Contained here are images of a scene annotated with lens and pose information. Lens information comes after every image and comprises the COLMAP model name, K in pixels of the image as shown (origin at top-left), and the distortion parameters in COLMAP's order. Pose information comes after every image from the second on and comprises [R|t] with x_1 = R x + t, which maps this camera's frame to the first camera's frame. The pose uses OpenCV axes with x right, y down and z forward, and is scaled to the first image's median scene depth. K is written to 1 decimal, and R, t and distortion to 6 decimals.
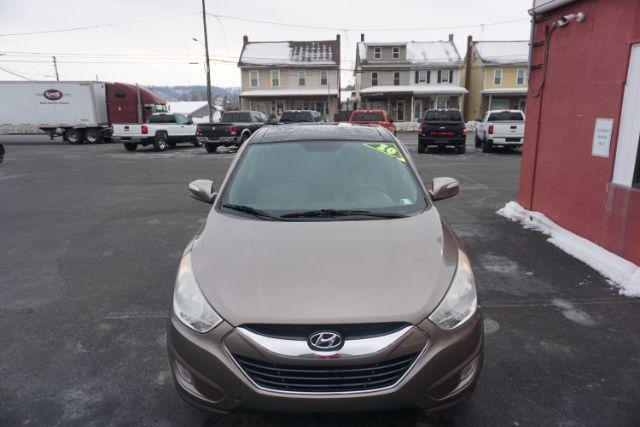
lens RADIAL K [[430.0, 0, 316.7], [0, 430.0, 213.7], [0, 0, 1]] dist [-0.034586, 0.018226]
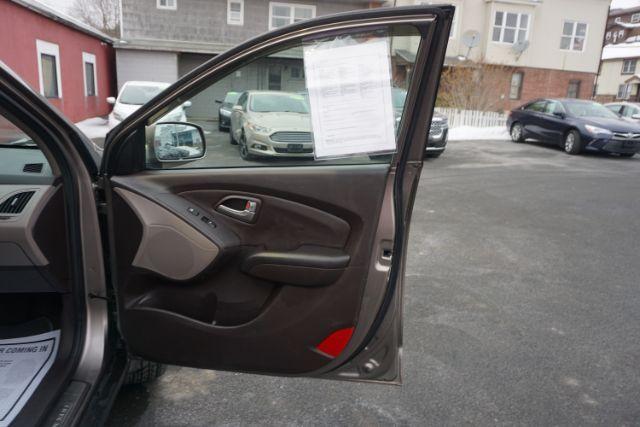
lens RADIAL K [[460.9, 0, 317.5], [0, 460.9, 213.5], [0, 0, 1]] dist [-0.052227, 0.034247]
pose [[-0.985308, 0.003862, -0.170740, -0.267942], [-0.078610, 0.877288, 0.473483, -0.153765], [0.151617, 0.479949, -0.864096, 1.015860]]
